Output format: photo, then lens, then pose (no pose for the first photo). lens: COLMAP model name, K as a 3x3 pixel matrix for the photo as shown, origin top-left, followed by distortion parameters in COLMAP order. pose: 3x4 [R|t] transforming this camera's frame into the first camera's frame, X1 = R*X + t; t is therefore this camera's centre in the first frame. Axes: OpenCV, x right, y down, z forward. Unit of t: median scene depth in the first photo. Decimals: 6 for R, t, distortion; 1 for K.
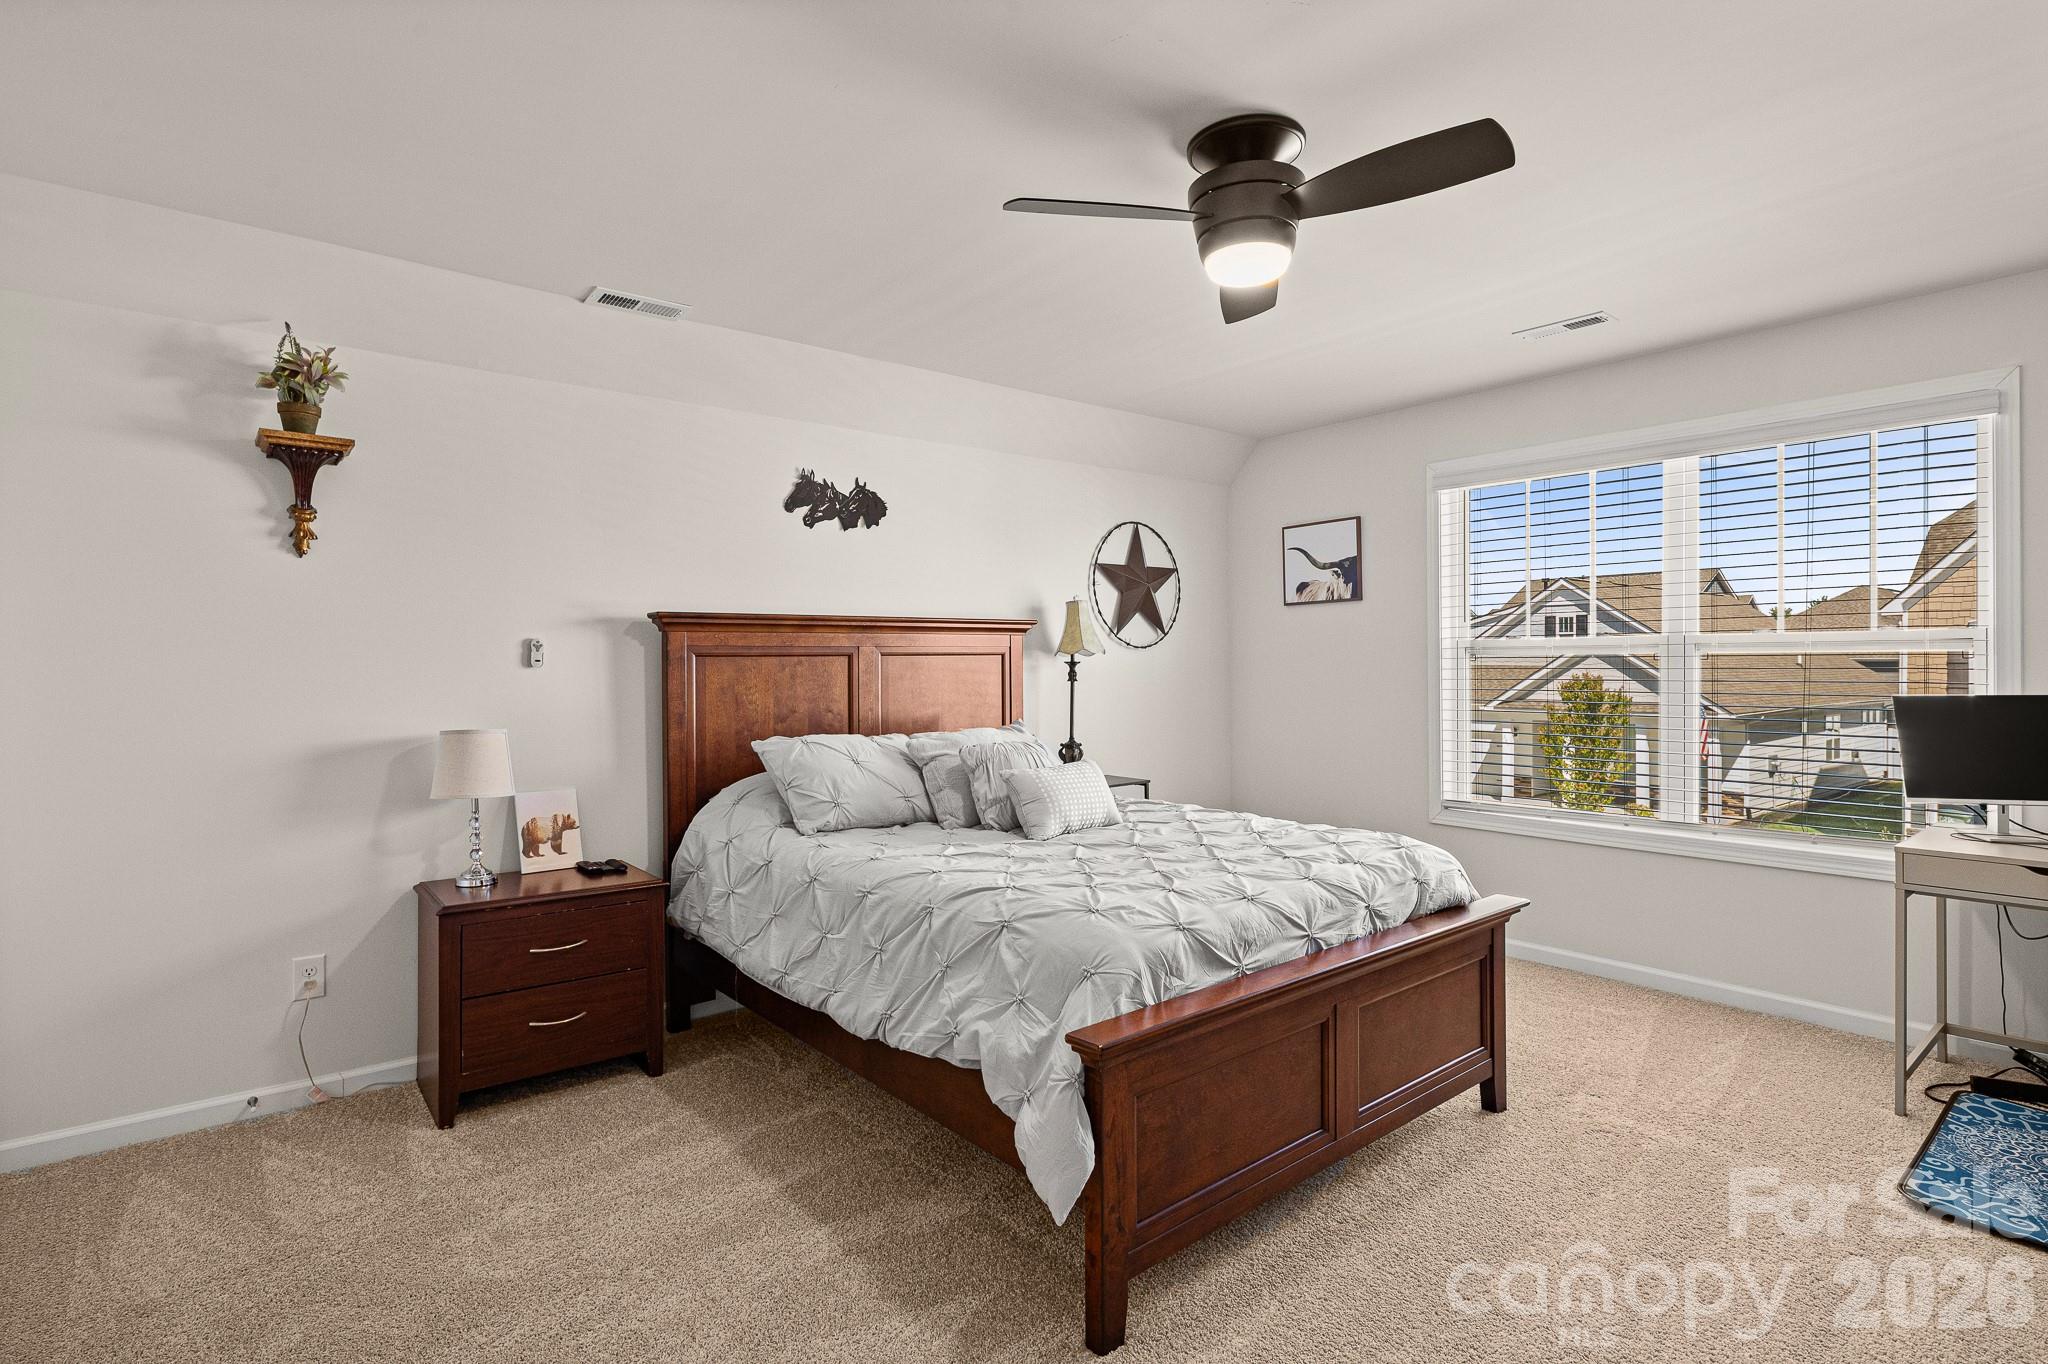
lens RADIAL K [[1012.4, 0, 1006.9], [0, 1012.4, 662.5], [0, 0, 1]] dist [0.001971, -0.000933]
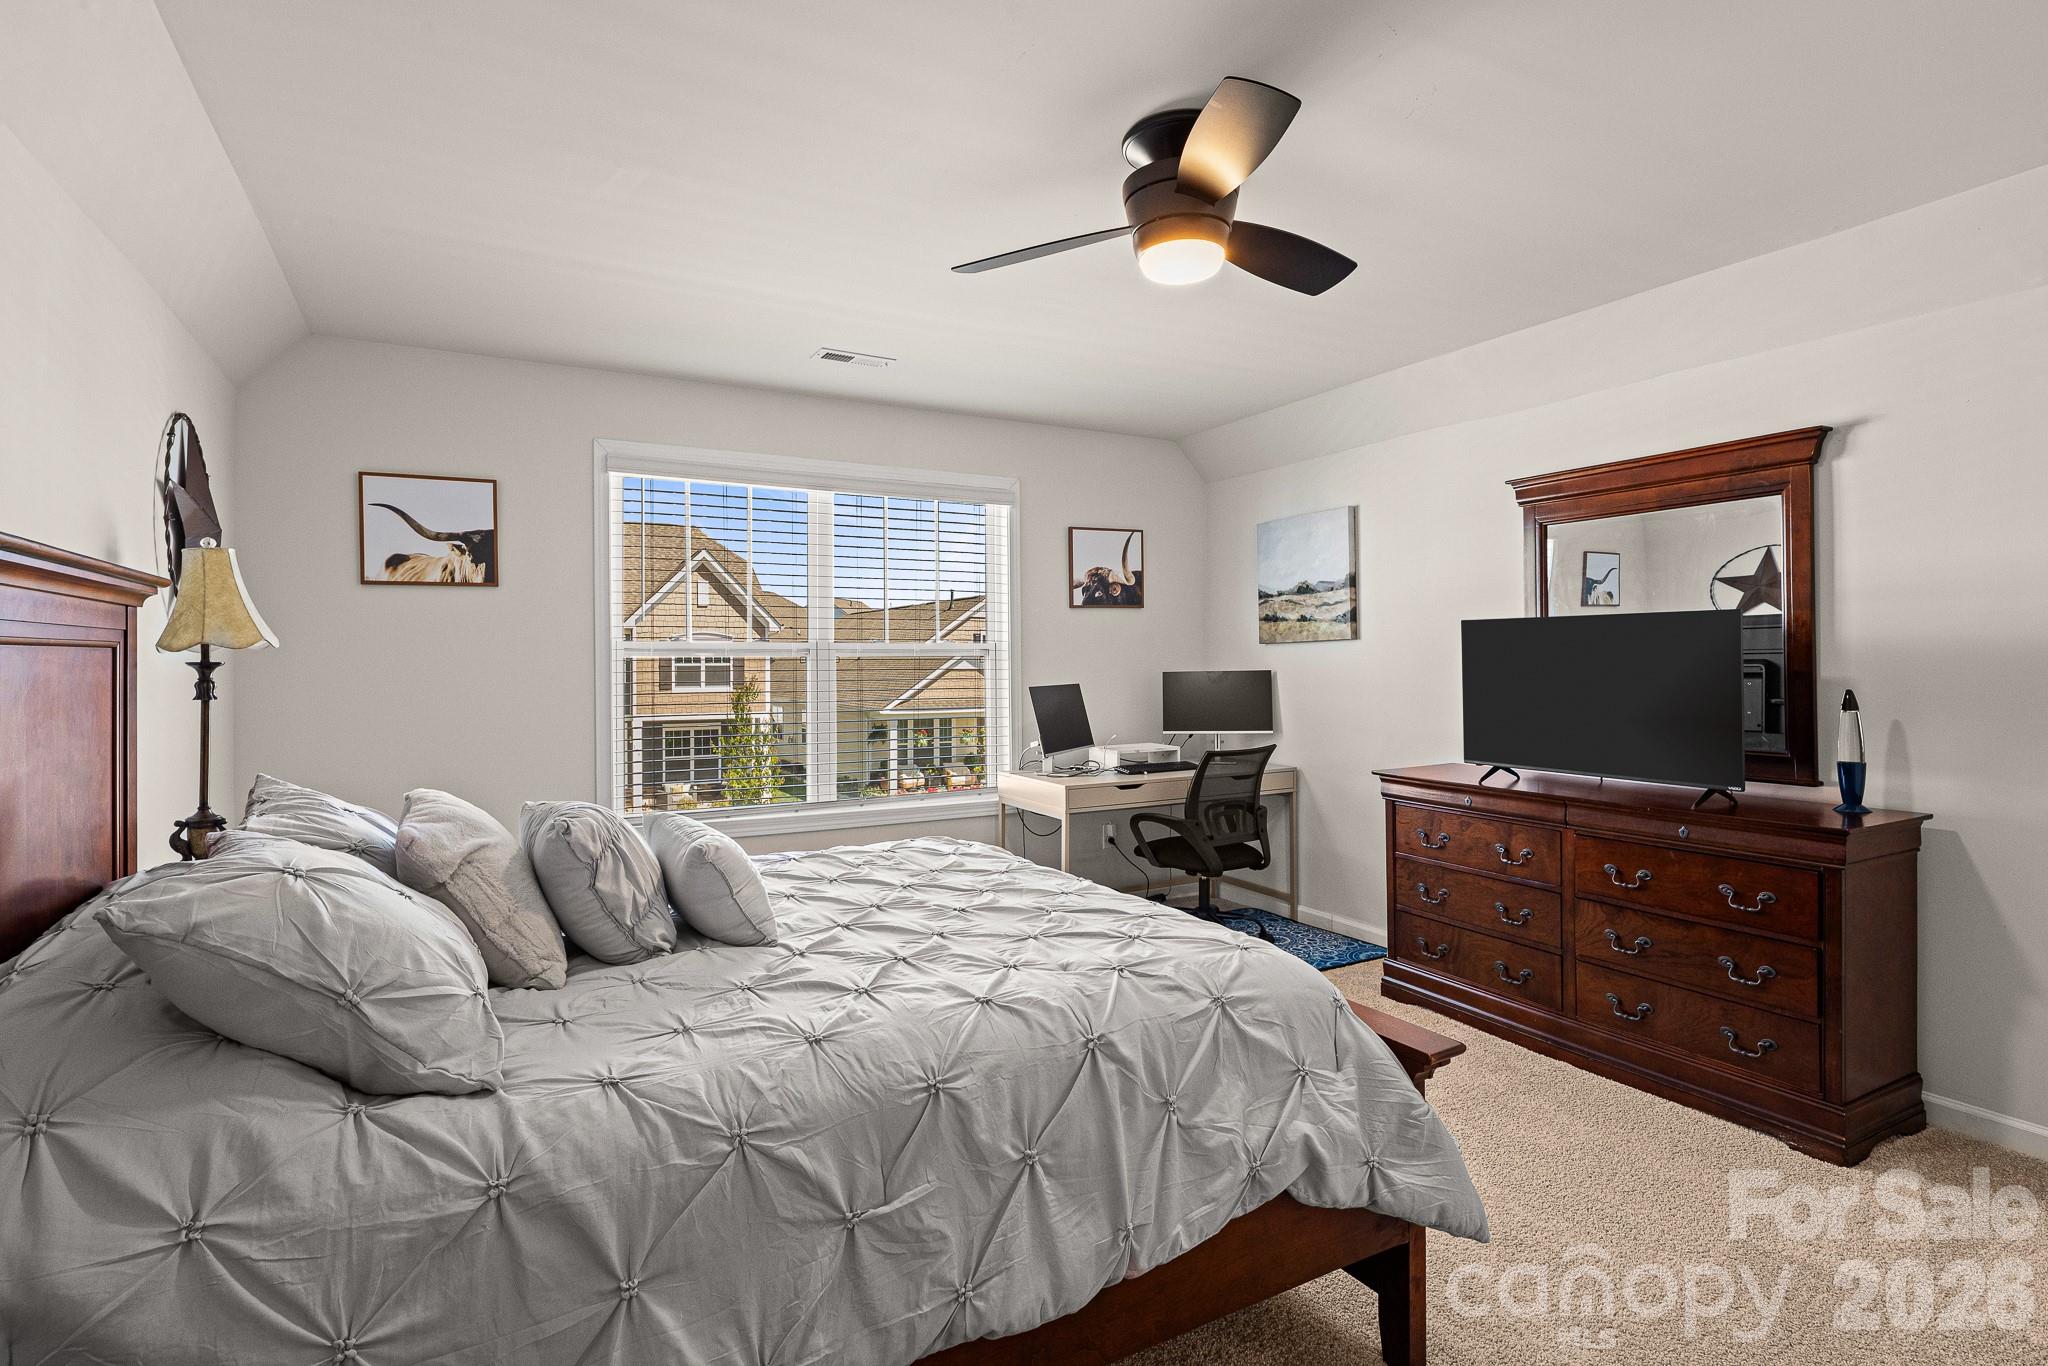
lens RADIAL K [[1012.4, 0, 1006.9], [0, 1012.4, 663.5], [0, 0, 1]] dist [0.001971, -0.000933]
pose [[0.175961, 0.003340, 0.984391, -0.357158], [0.000223, 0.999994, -0.003433, 0.001556], [-0.984397, 0.000824, 0.175959, 0.463537]]
